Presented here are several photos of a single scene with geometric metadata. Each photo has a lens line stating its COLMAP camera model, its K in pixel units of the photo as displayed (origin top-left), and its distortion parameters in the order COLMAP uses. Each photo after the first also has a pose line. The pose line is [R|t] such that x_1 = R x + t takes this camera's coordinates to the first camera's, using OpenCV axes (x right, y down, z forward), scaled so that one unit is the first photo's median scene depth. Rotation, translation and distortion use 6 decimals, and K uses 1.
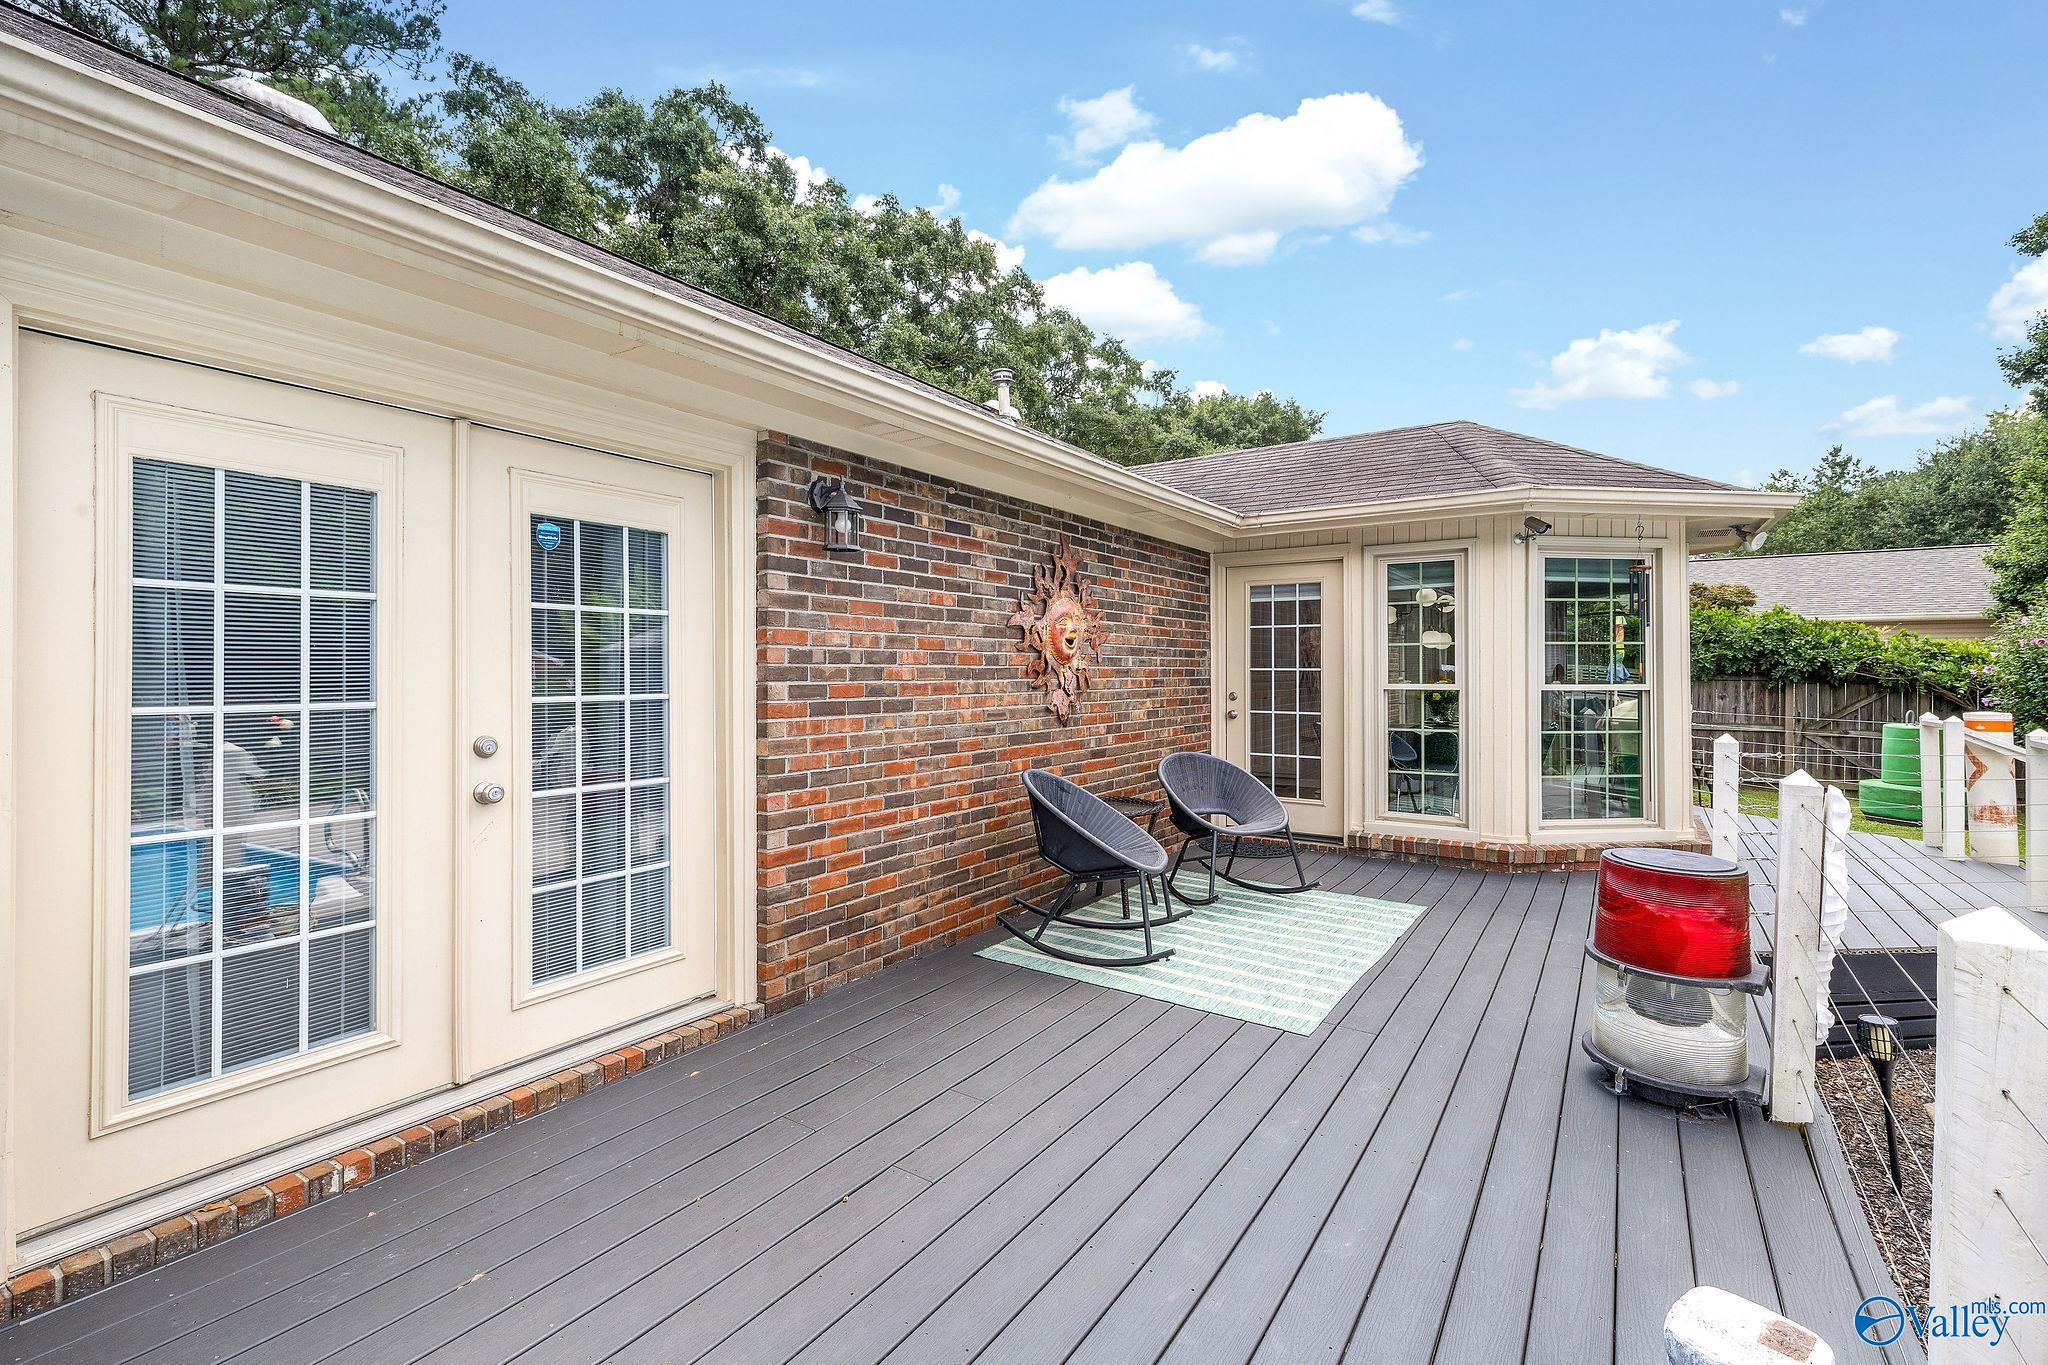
lens RADIAL K [[873.7, 0, 1024.0], [0, 873.7, 682.5], [0, 0, 1]] dist [-0.001048, -0.000214]
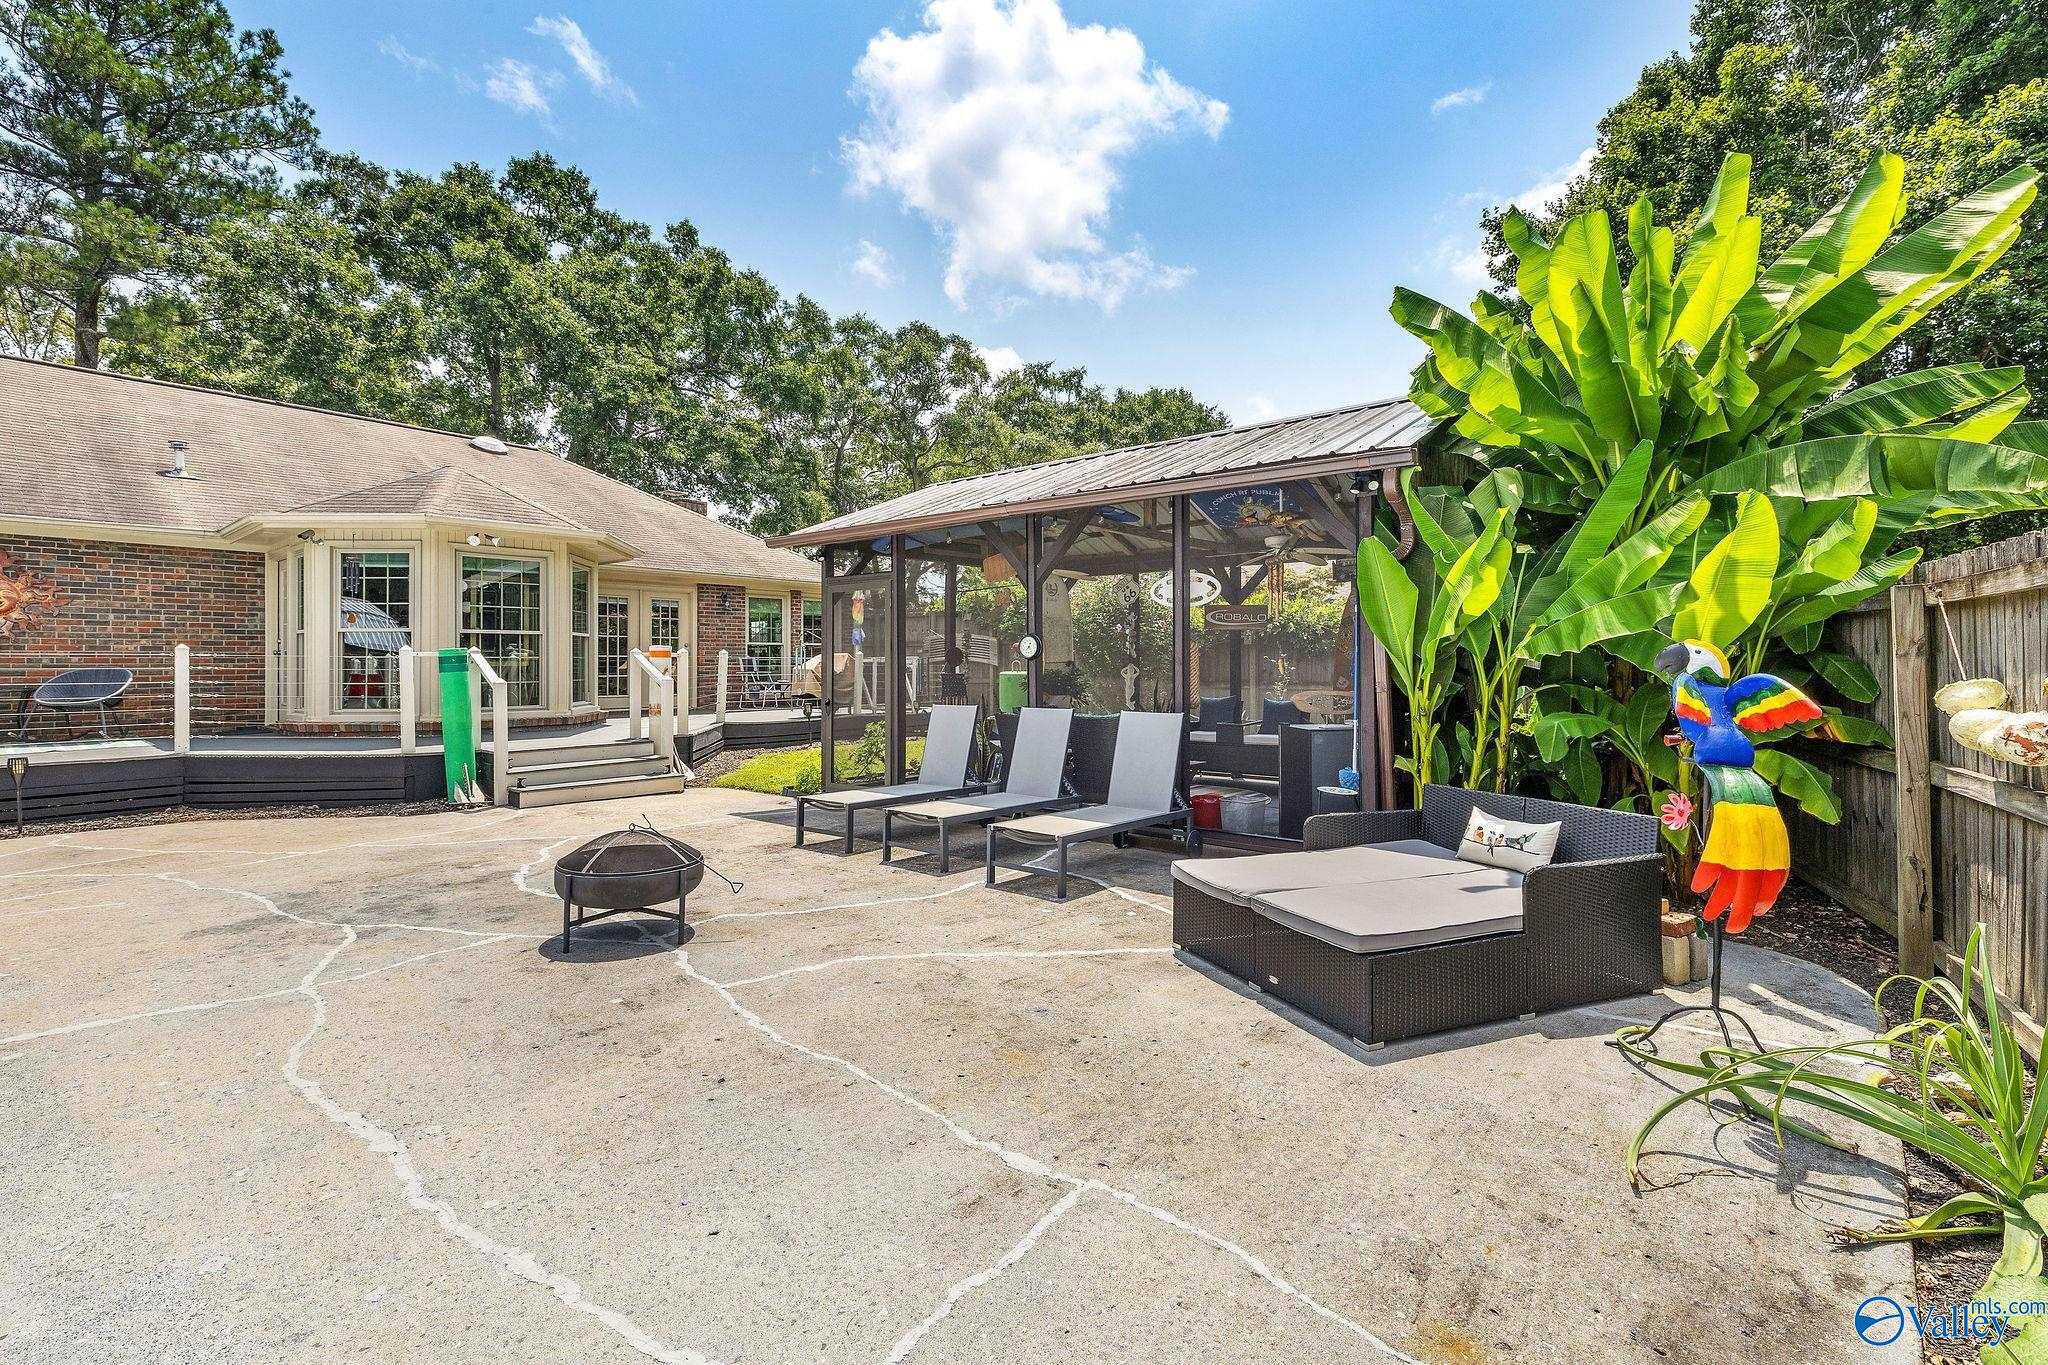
lens RADIAL K [[891.9, 0, 1027.2], [0, 891.9, 660.7], [0, 0, 1]] dist [-0.003112, -0.000739]
pose [[0.994951, 0.000731, -0.100355, 2.802733], [-0.002509, 0.999842, -0.017589, 0.122496], [0.100326, 0.017752, 0.994796, -0.818650]]
